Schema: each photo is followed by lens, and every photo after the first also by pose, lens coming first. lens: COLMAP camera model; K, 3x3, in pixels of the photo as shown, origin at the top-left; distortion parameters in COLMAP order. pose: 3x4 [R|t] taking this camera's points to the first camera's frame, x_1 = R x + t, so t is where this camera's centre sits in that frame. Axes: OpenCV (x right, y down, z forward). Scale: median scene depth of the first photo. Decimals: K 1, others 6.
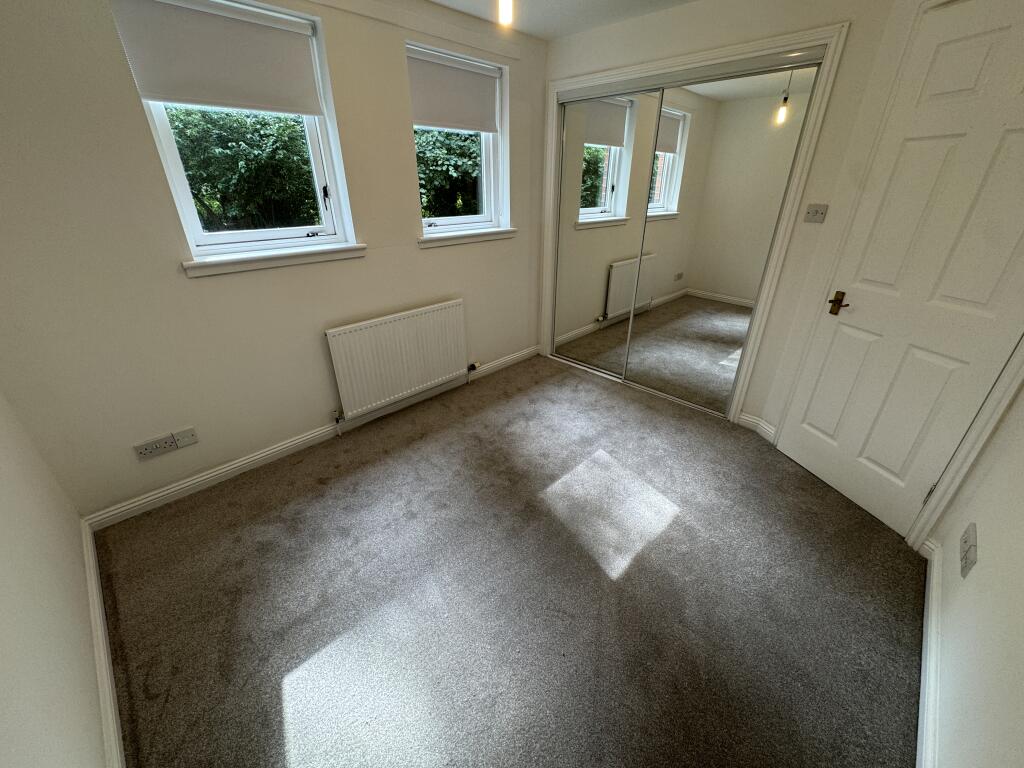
lens RADIAL K [[410.1, 0, 508.8], [0, 410.1, 383.3], [0, 0, 1]] dist [0.000316, 0.000282]
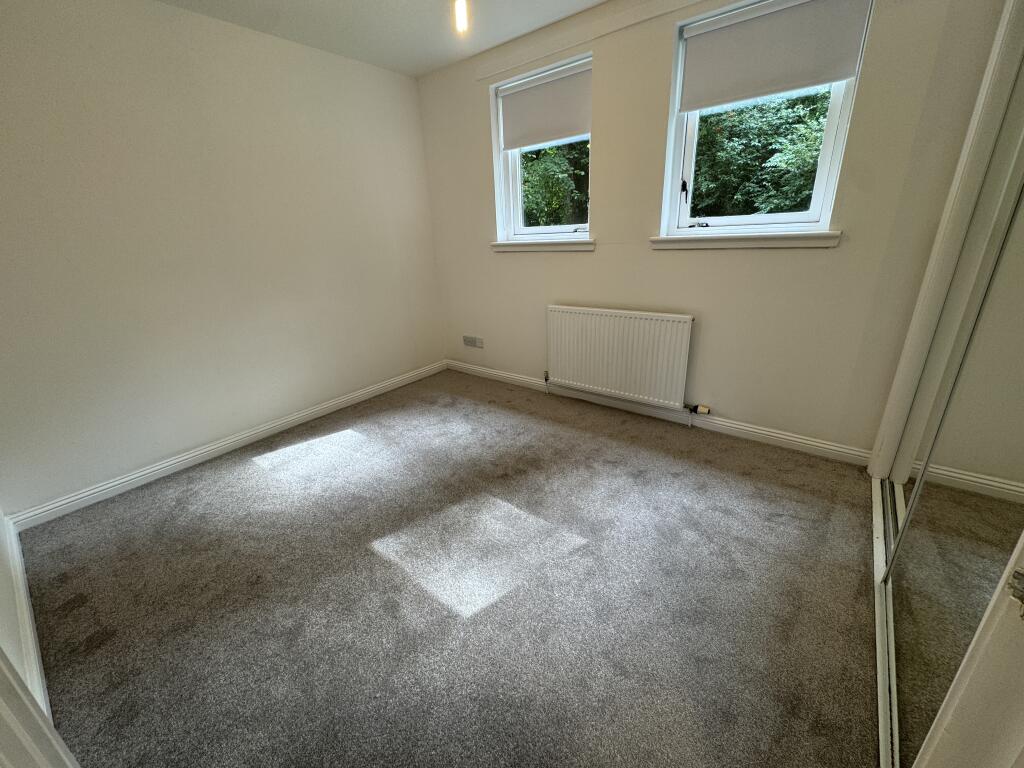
lens RADIAL K [[410.1, 0, 505.8], [0, 410.1, 388.7], [0, 0, 1]] dist [0.000316, 0.000282]
pose [[0.106341, 0.363592, -0.925469, 0.695119], [-0.390441, 0.871258, 0.297430, -0.196962], [0.914465, 0.329712, 0.234612, 0.580179]]
